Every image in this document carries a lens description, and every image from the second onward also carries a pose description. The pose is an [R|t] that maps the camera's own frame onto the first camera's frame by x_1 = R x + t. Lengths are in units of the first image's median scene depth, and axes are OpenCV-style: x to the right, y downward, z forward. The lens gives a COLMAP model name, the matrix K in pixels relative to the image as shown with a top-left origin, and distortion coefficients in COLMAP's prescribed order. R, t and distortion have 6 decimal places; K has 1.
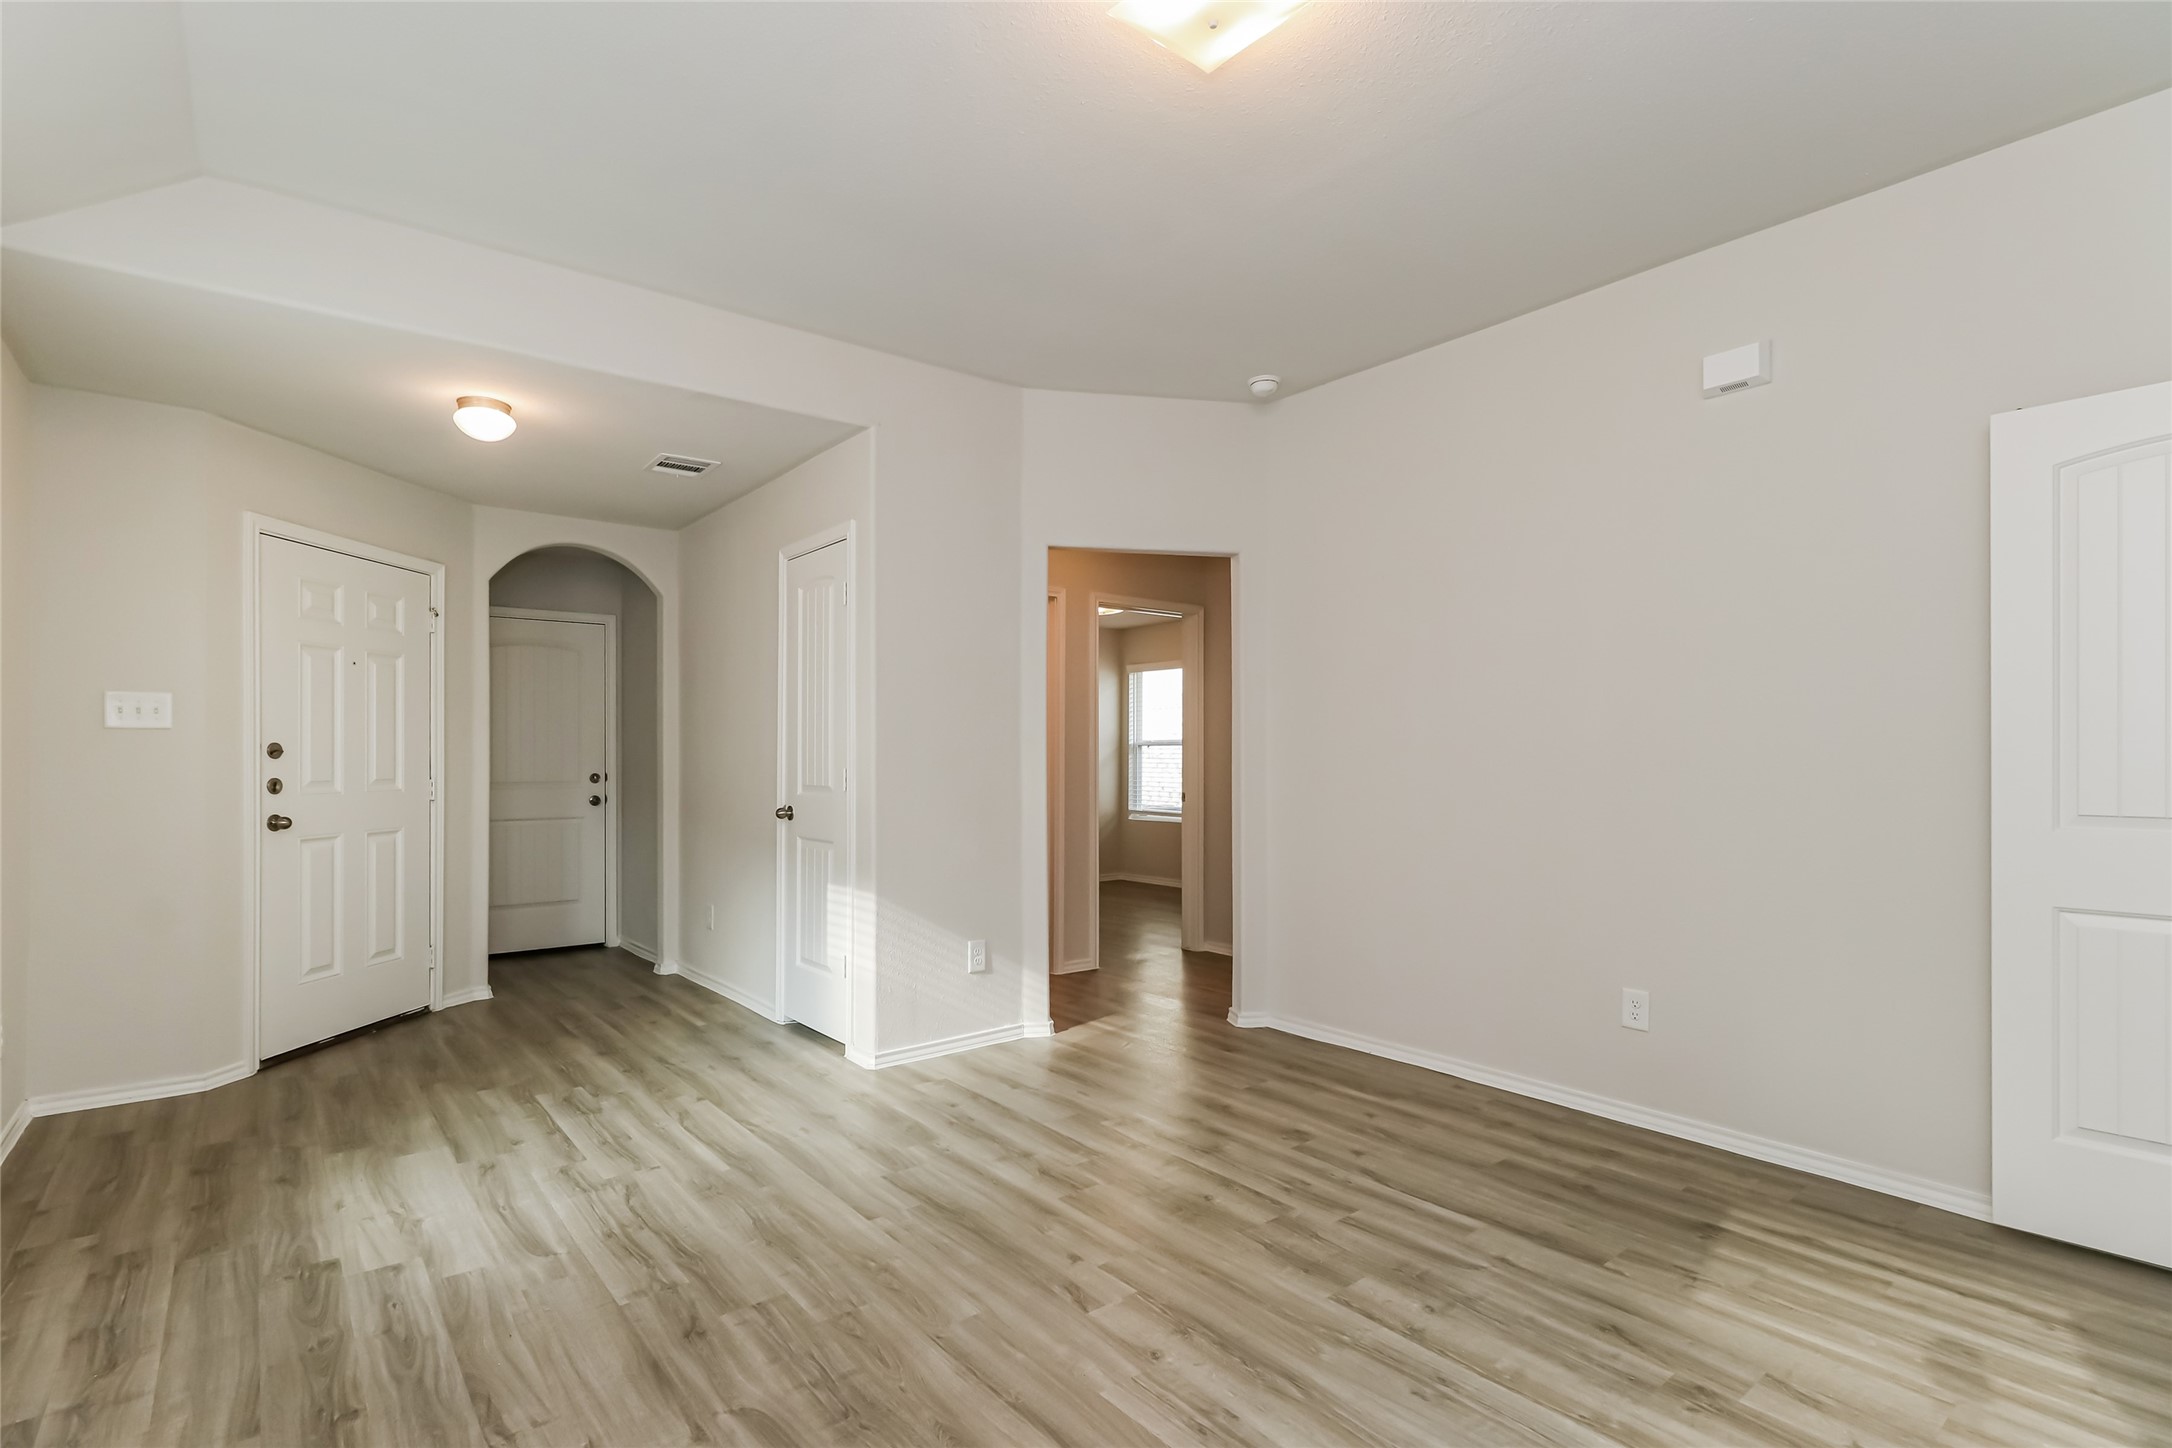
lens RADIAL K [[1024.2, 0, 1084.9], [0, 1024.2, 737.0], [0, 0, 1]] dist [-0.004637, -0.003175]
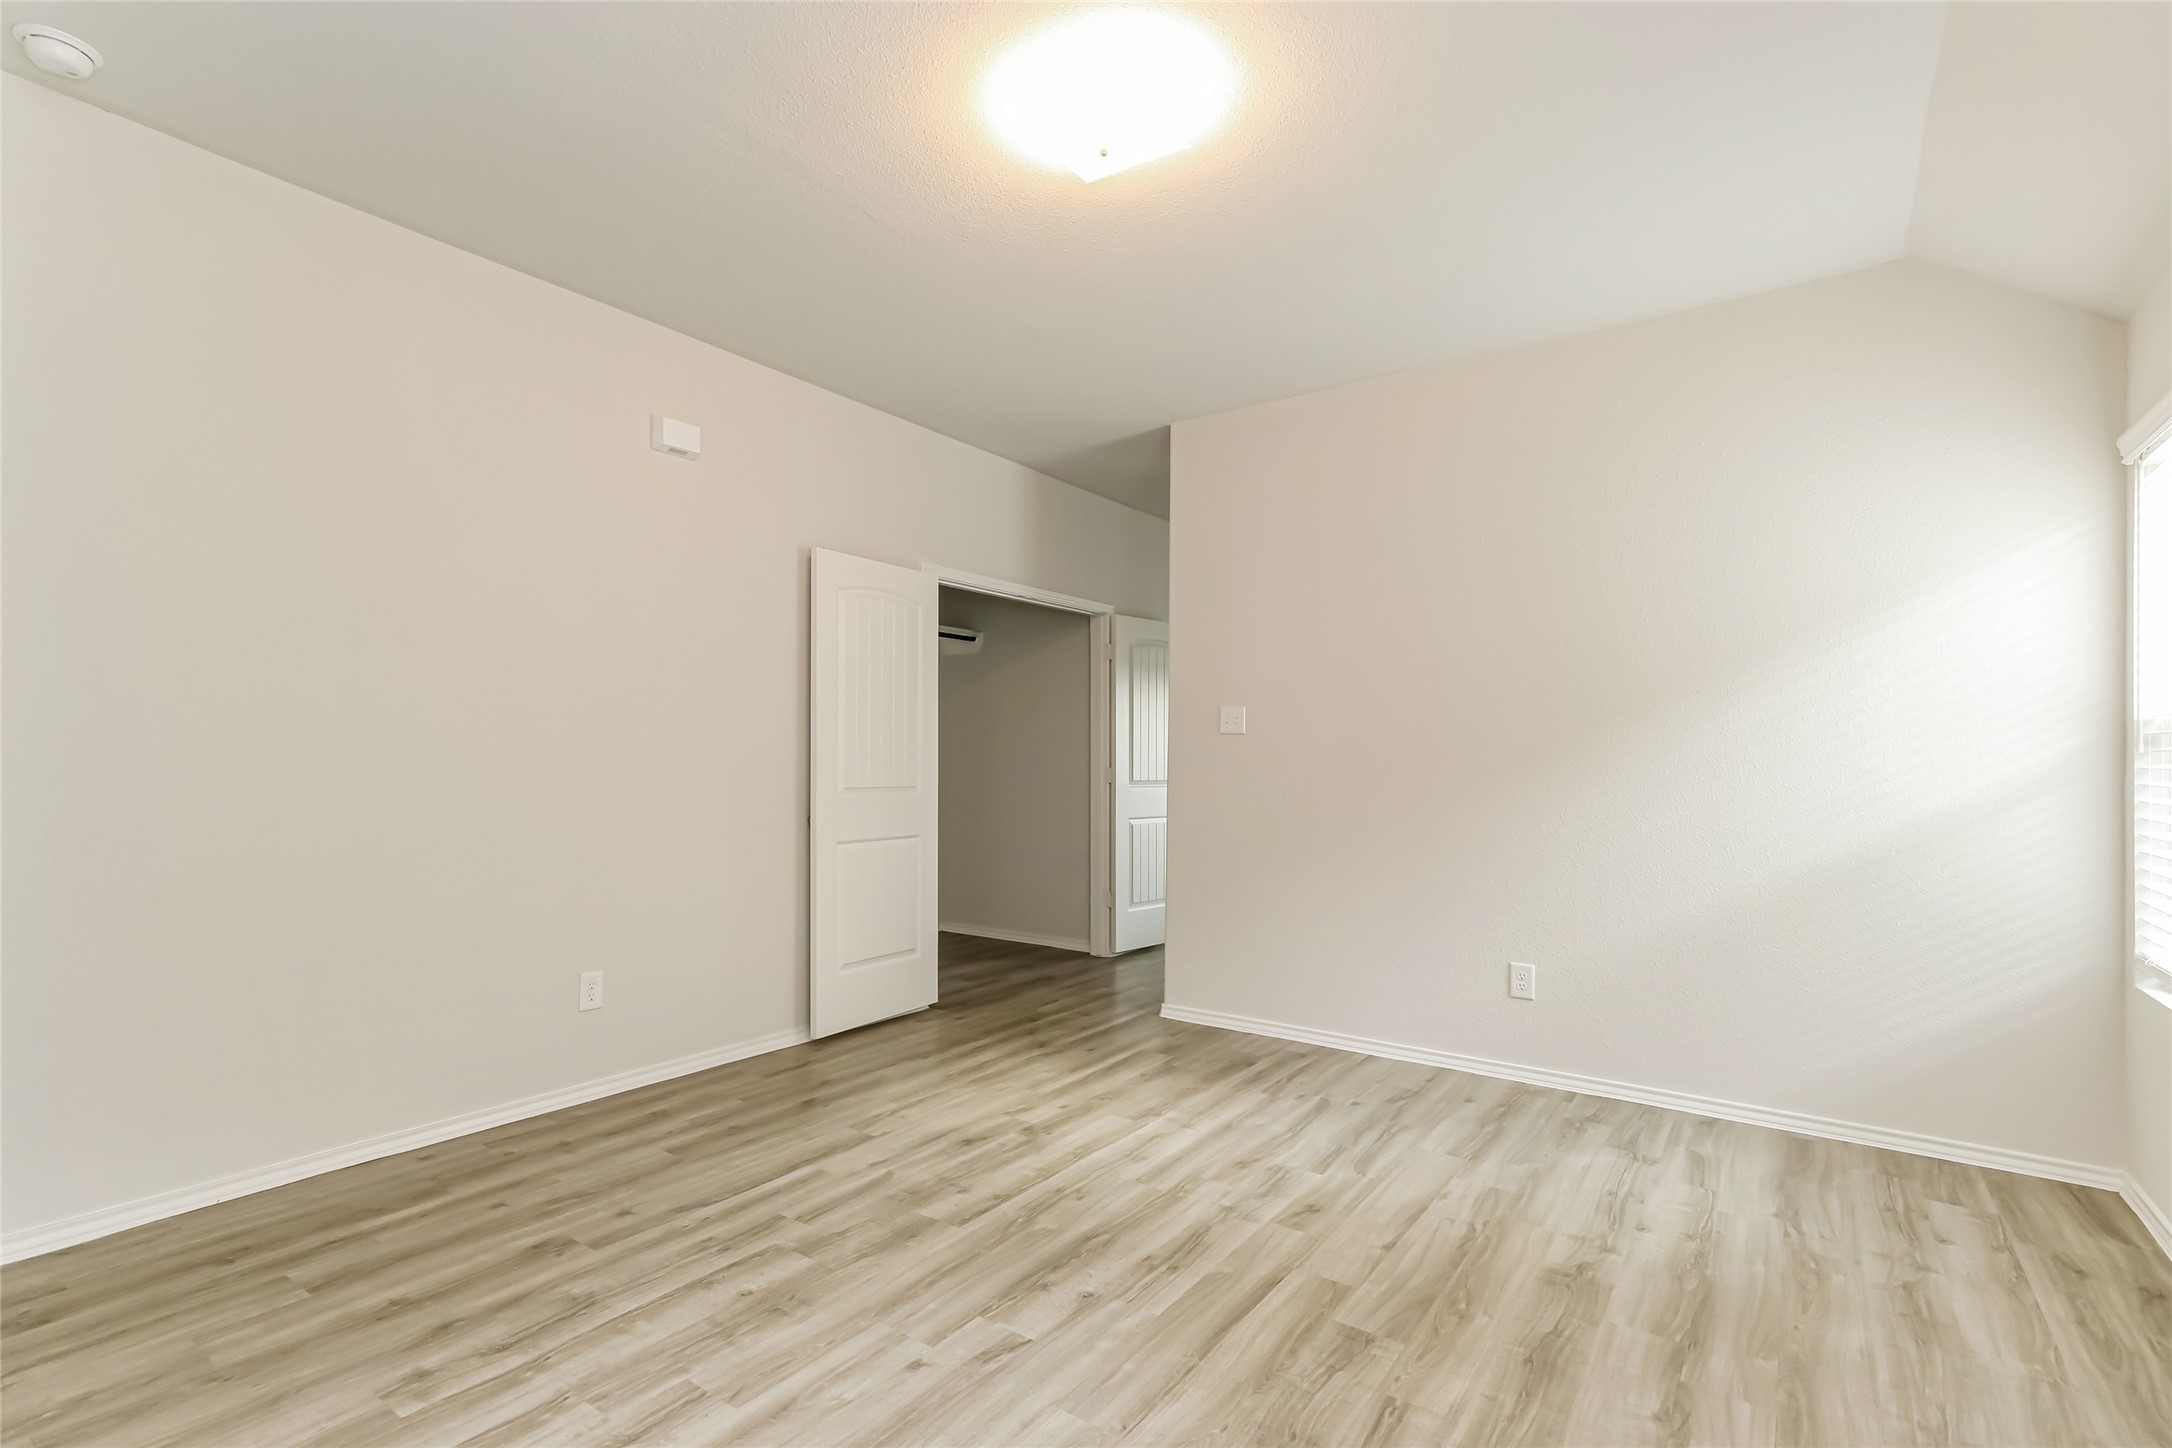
lens RADIAL K [[1006.3, 0, 1037.9], [0, 1006.3, 778.7], [0, 0, 1]] dist [0.005578, 0.001109]
pose [[-0.241982, -0.021663, 0.970039, -0.701907], [-0.026907, 0.999516, 0.015609, 0.015763], [-0.969908, -0.022324, -0.242448, 0.956226]]
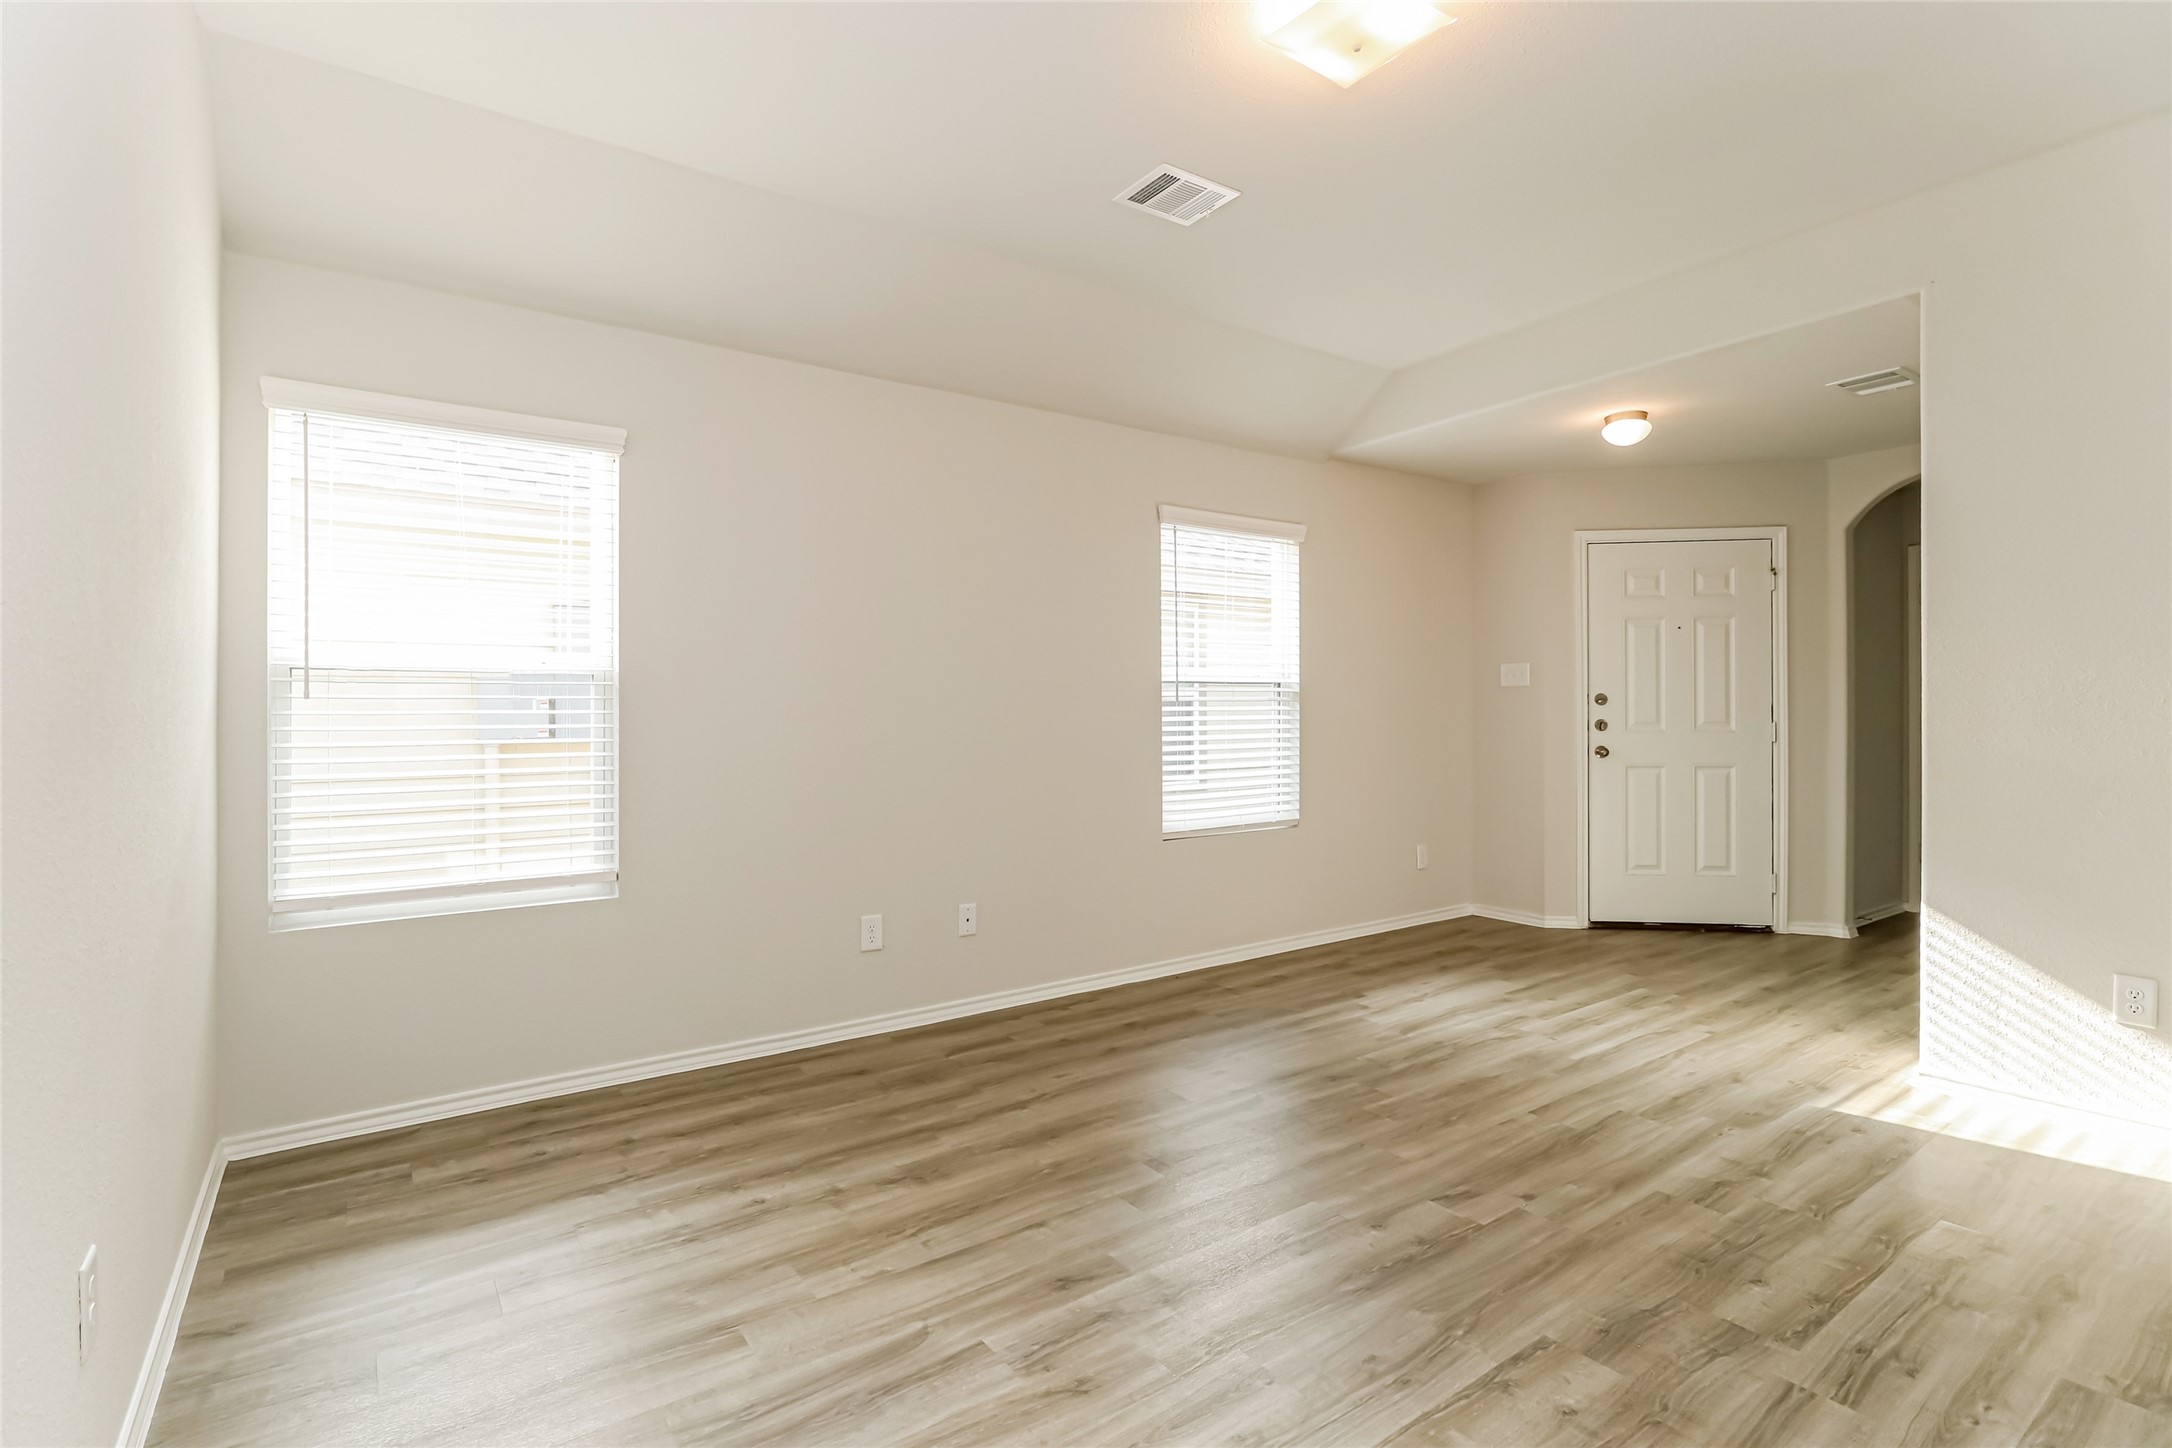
lens RADIAL K [[1024.2, 0, 1074.8], [0, 1024.2, 710.5], [0, 0, 1]] dist [-0.004637, -0.003175]
pose [[-0.053268, 0.006758, -0.998557, 0.889735], [0.025341, 0.999664, 0.005414, 0.003530], [0.998259, -0.025016, -0.053422, 0.526667]]
